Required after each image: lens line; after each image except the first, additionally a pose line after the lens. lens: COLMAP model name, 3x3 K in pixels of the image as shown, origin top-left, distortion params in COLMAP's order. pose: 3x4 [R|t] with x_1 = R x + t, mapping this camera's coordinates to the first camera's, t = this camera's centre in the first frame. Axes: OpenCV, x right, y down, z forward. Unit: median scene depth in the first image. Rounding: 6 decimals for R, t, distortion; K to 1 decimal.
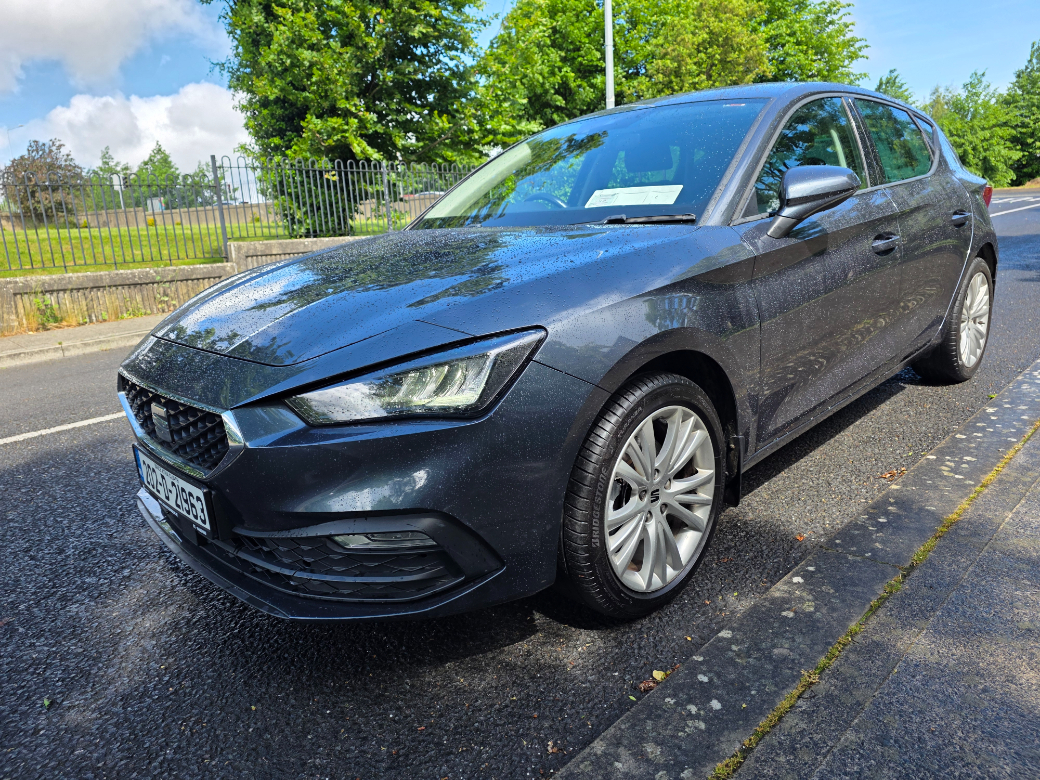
lens RADIAL K [[706.2, 0, 519.4], [0, 706.2, 386.4], [0, 0, 1]] dist [0.027606, -0.004197]
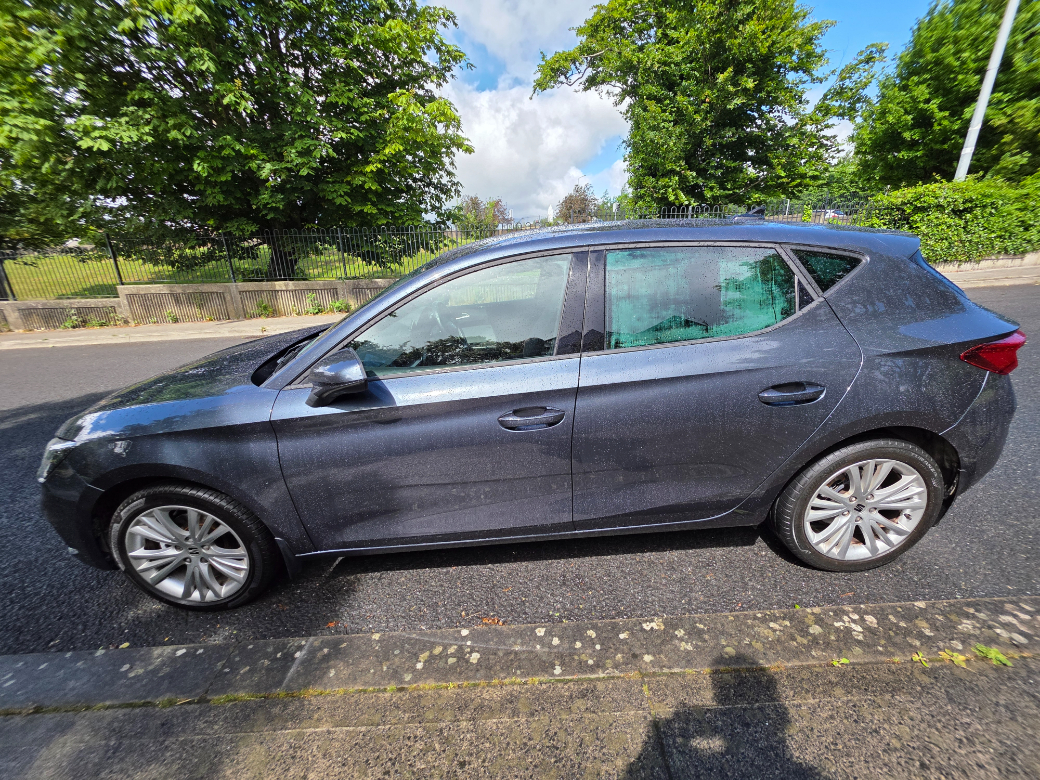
lens RADIAL K [[416.1, 0, 520.9], [0, 416.1, 393.9], [0, 0, 1]] dist [-0.000909, 0.000234]
pose [[0.725788, 0.264012, -0.635239, 0.130950], [-0.160130, 0.962895, 0.217235, -0.054773], [0.669021, -0.055946, 0.741134, 0.085682]]
